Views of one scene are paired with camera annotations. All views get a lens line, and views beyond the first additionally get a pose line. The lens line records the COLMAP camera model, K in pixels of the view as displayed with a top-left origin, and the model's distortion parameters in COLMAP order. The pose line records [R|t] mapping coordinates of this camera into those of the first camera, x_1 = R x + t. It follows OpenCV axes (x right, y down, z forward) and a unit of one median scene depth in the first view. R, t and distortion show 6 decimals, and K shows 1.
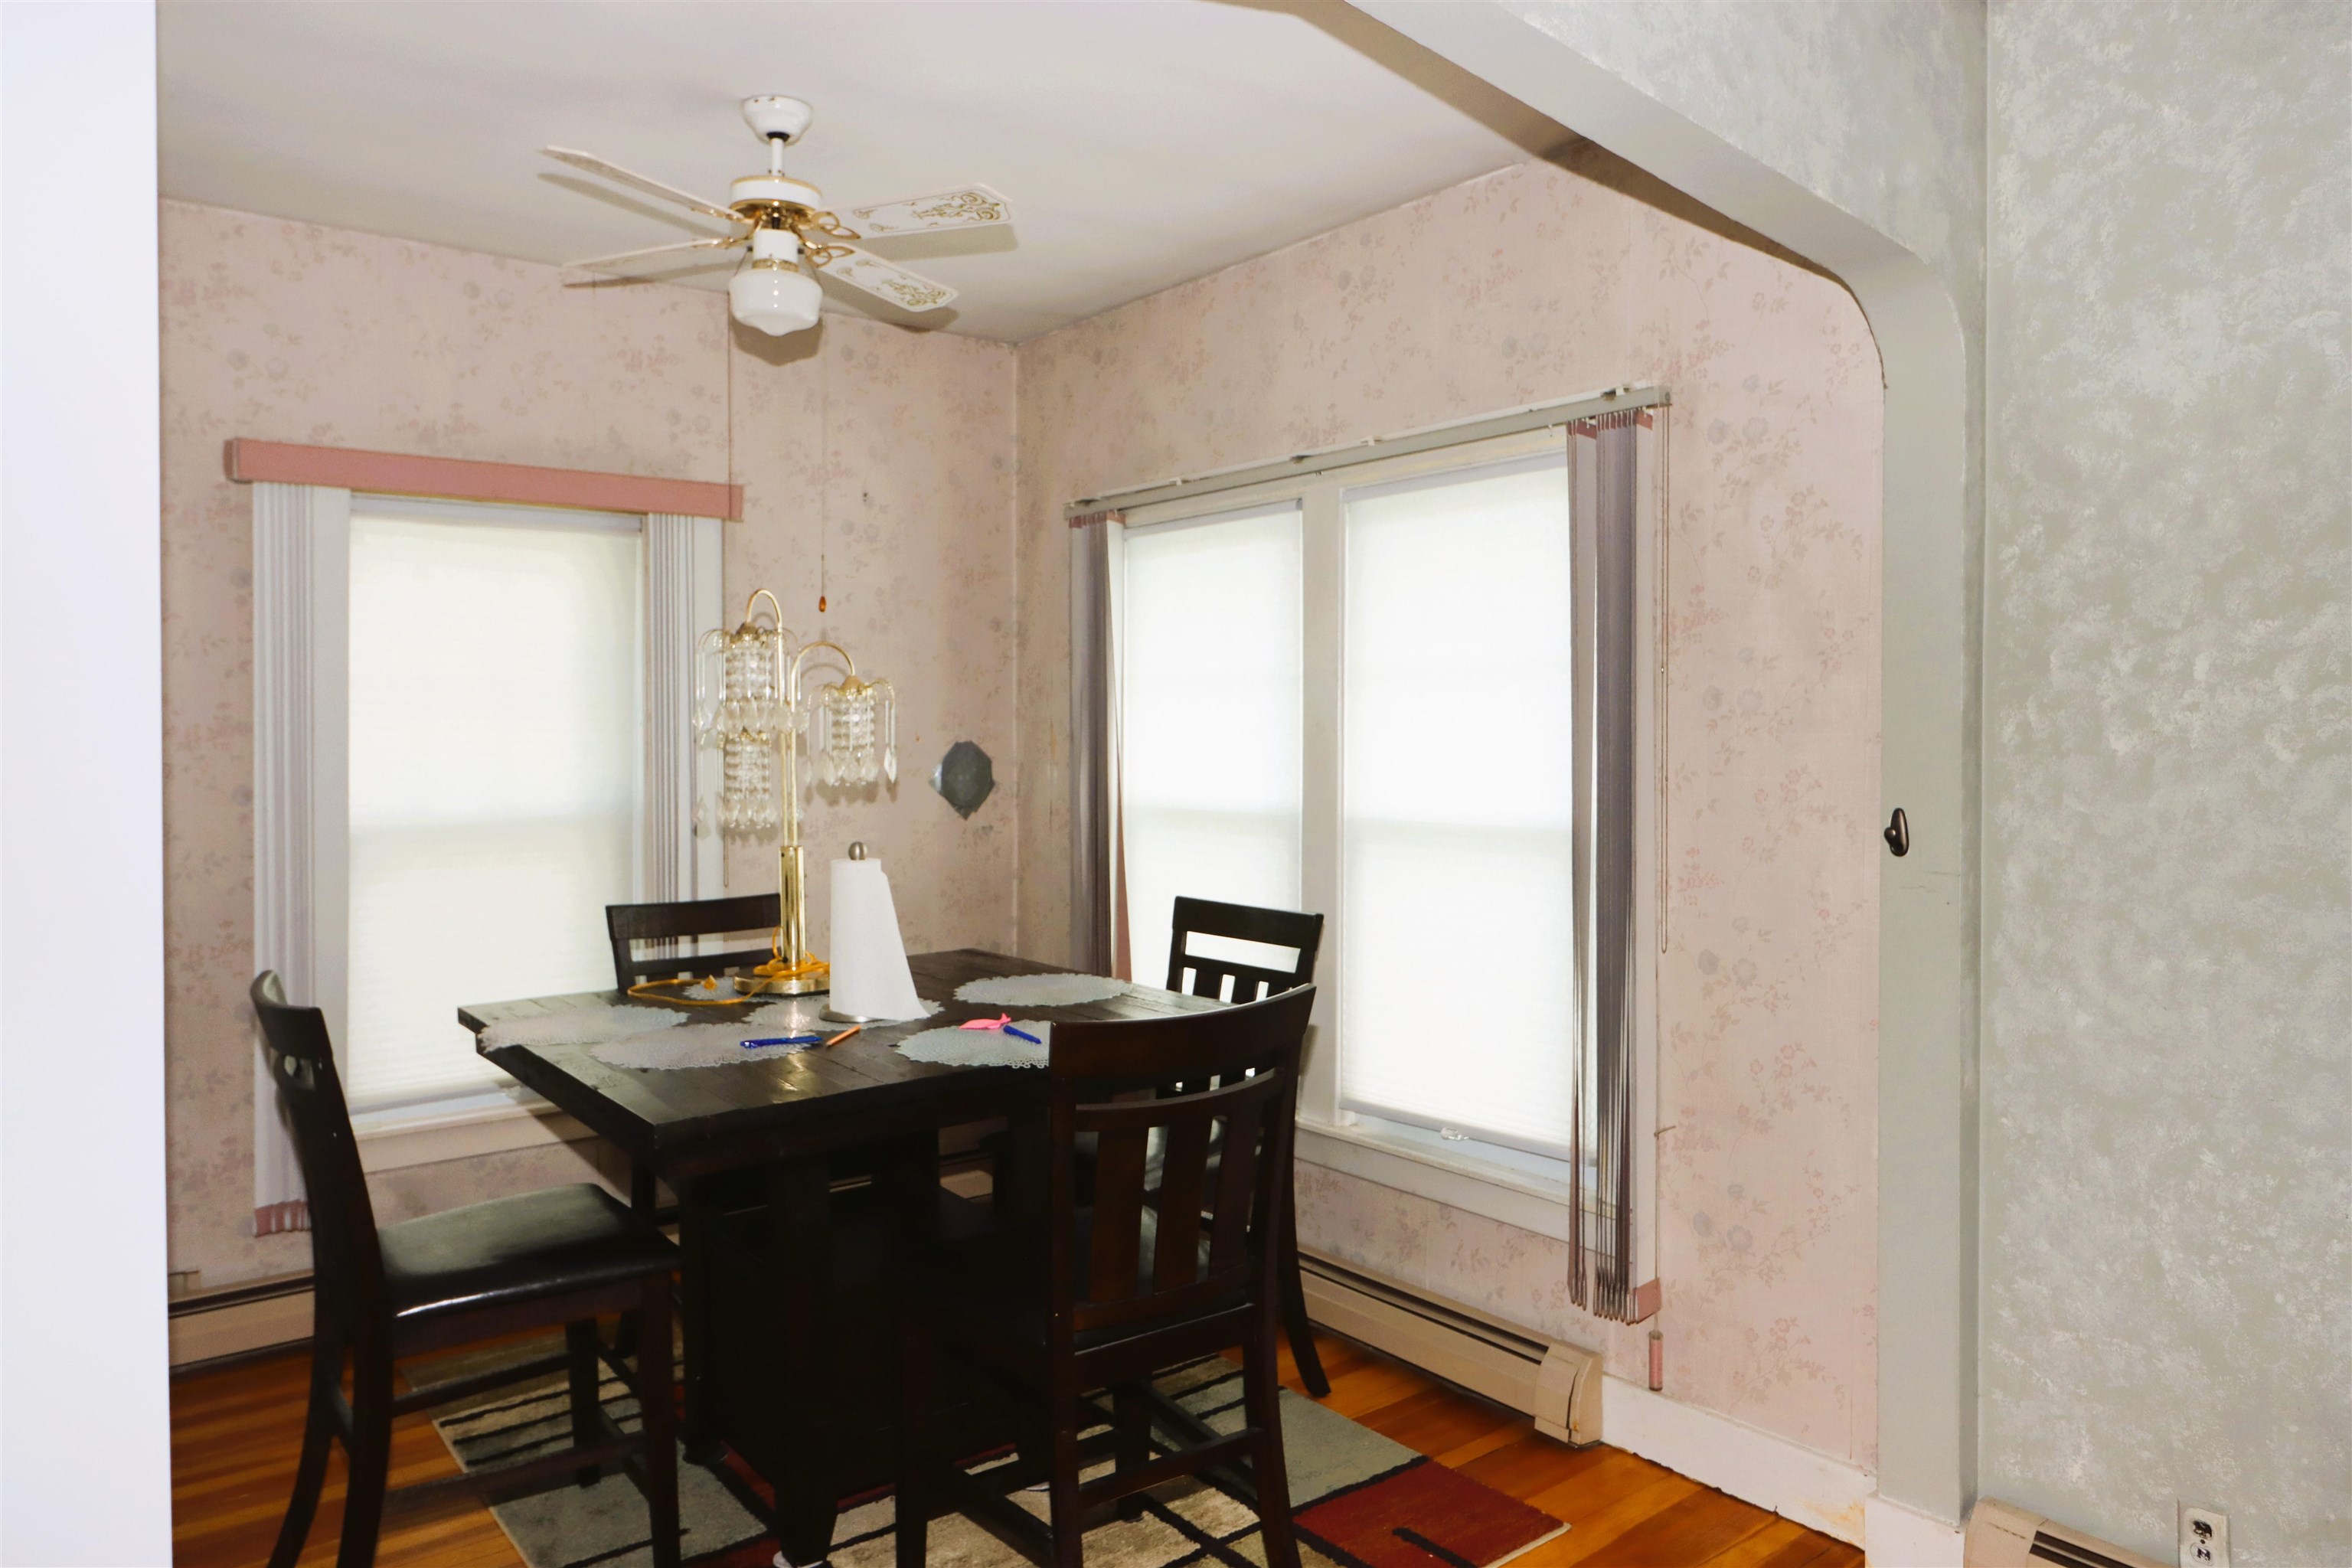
lens RADIAL K [[1565.6, 0, 1171.3], [0, 1565.6, 751.3], [0, 0, 1]] dist [0.002741, 0.000682]
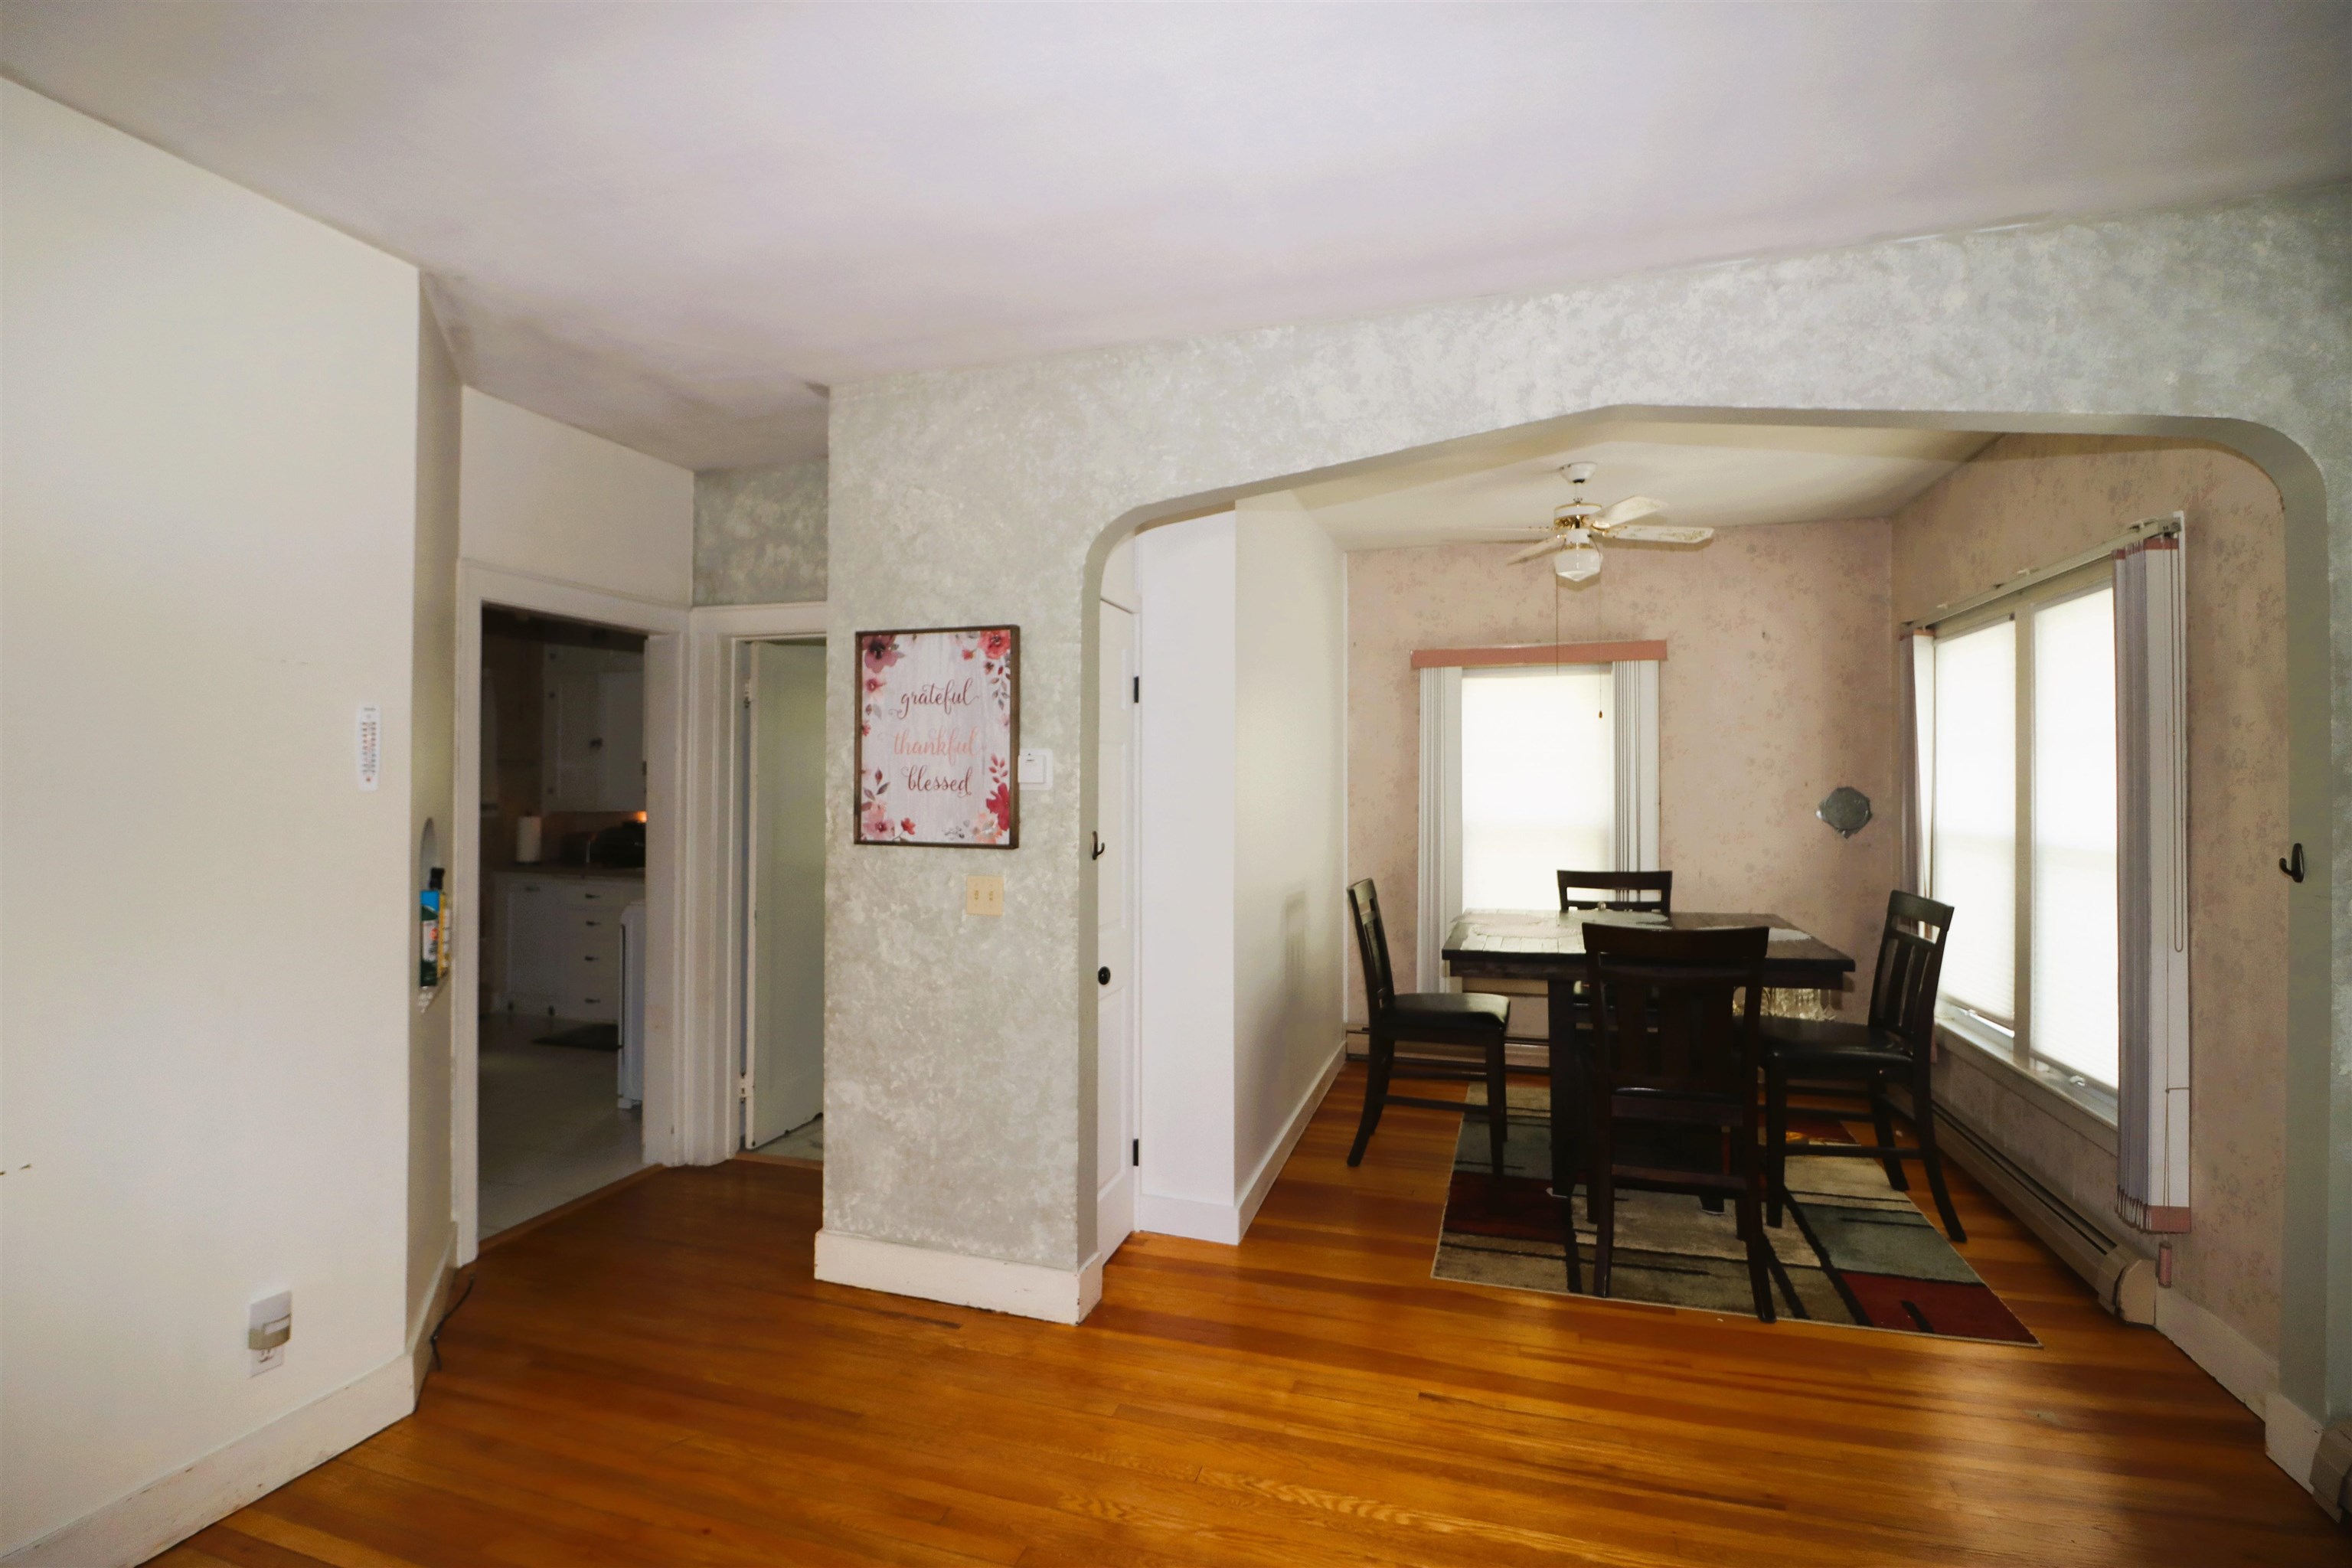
lens RADIAL K [[1065.9, 0, 1185.3], [0, 1065.9, 772.8], [0, 0, 1]] dist [0.000005, -0.012662]
pose [[0.569099, -0.002310, -0.822266, 0.533930], [-0.013568, 0.999834, -0.012200, 0.001824], [0.822157, 0.018099, 0.568973, -0.164430]]
